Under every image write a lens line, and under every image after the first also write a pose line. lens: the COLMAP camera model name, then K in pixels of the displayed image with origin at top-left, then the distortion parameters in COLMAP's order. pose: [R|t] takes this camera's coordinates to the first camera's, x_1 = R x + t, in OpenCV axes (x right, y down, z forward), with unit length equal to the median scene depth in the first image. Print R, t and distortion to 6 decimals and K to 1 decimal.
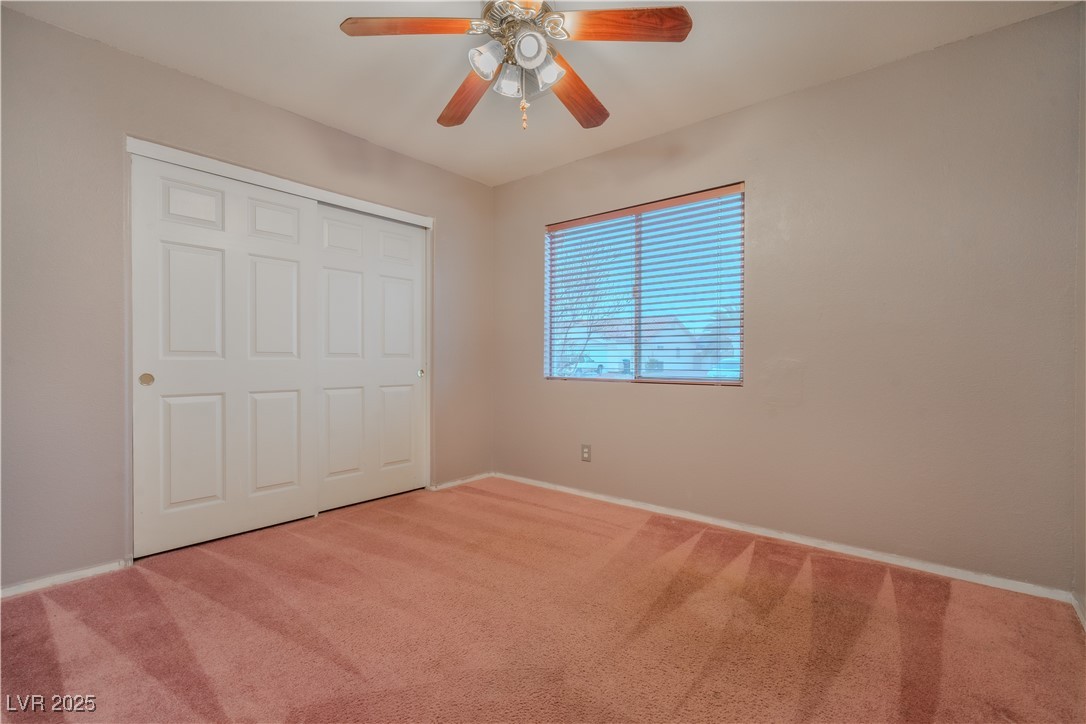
lens RADIAL K [[490.7, 0, 536.5], [0, 490.7, 364.5], [0, 0, 1]] dist [-0.003014, 0.000614]
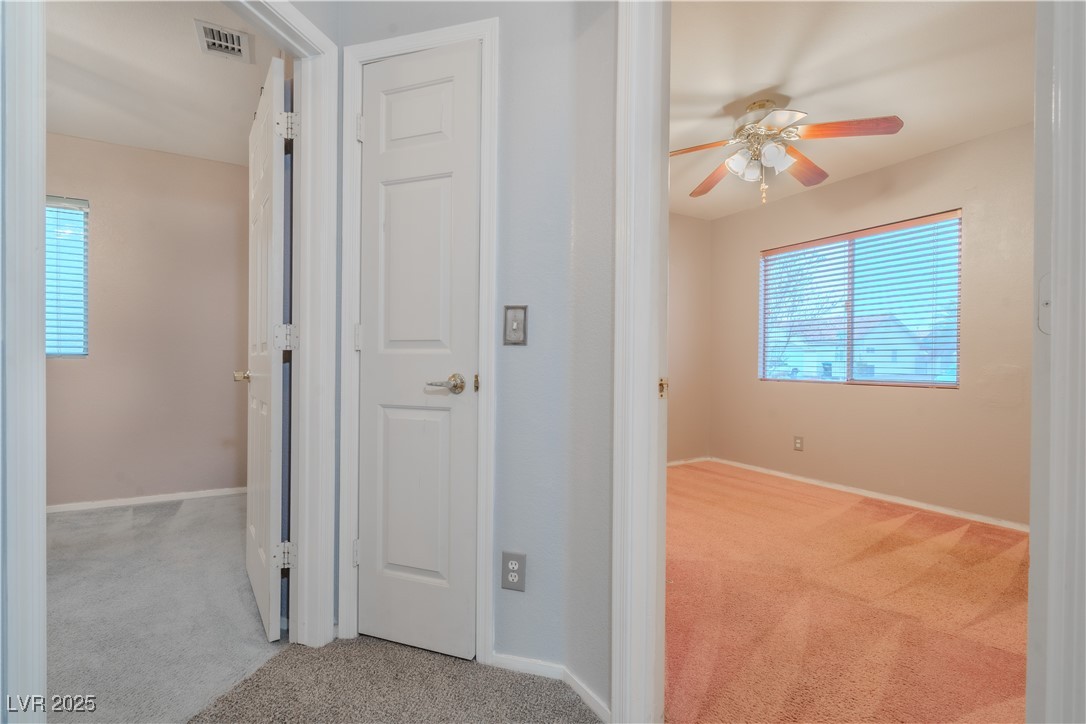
lens RADIAL K [[497.7, 0, 530.2], [0, 497.7, 364.2], [0, 0, 1]] dist [-0.000724, 0.000583]
pose [[0.938804, 0.006203, -0.344396, -0.105906], [-0.007496, 0.999969, -0.002420, -0.002752], [0.344370, 0.004854, 0.938821, -0.390900]]
